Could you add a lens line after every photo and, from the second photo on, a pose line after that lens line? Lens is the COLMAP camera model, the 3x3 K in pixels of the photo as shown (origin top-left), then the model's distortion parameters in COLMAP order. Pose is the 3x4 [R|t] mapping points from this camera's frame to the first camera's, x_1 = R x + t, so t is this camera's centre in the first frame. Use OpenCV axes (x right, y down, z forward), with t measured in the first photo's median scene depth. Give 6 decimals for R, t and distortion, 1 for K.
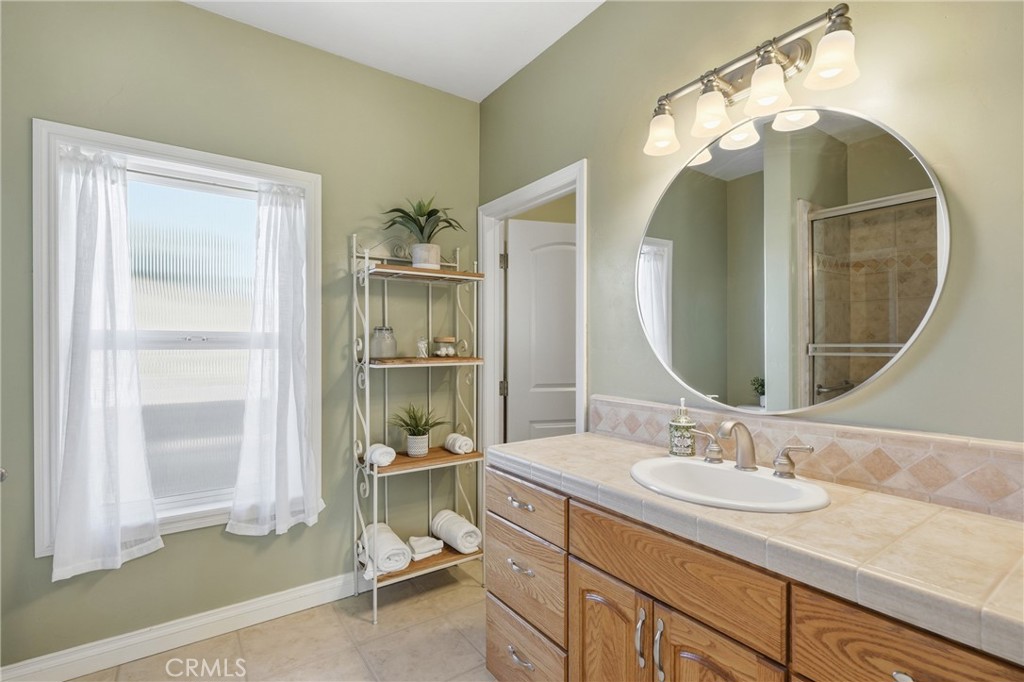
lens RADIAL K [[467.4, 0, 505.4], [0, 467.4, 344.4], [0, 0, 1]] dist [0.001218, 0.000260]
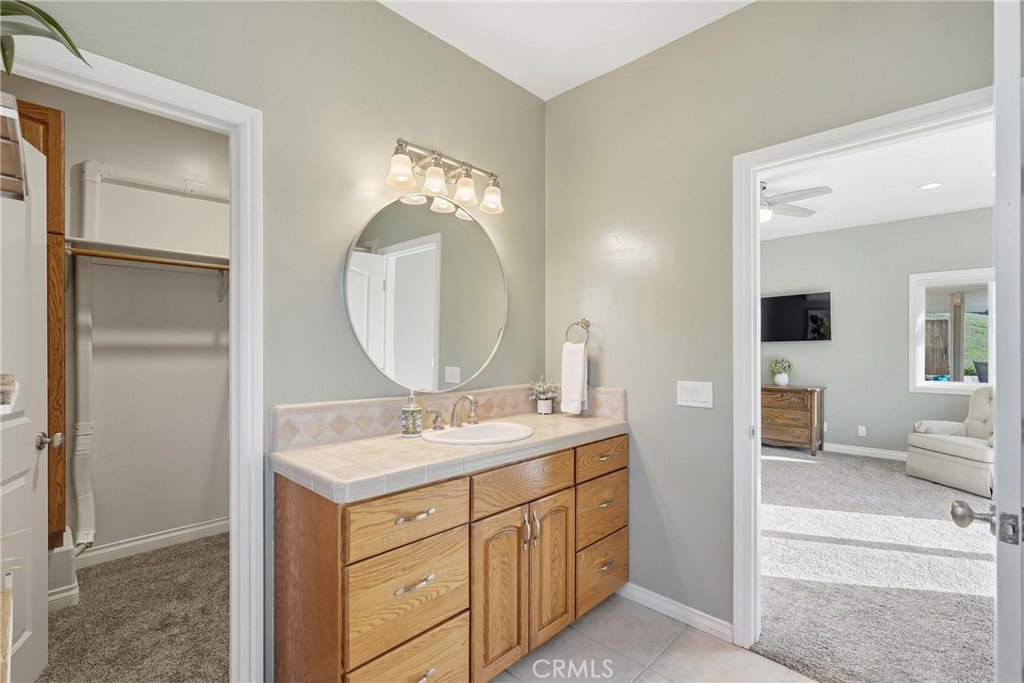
lens RADIAL K [[467.4, 0, 505.4], [0, 467.4, 344.9], [0, 0, 1]] dist [0.001218, 0.000260]
pose [[-0.174415, 0.005439, 0.984657, -1.037484], [-0.002448, 0.999979, -0.005957, 0.005505], [-0.984669, -0.003449, -0.174398, 1.116343]]
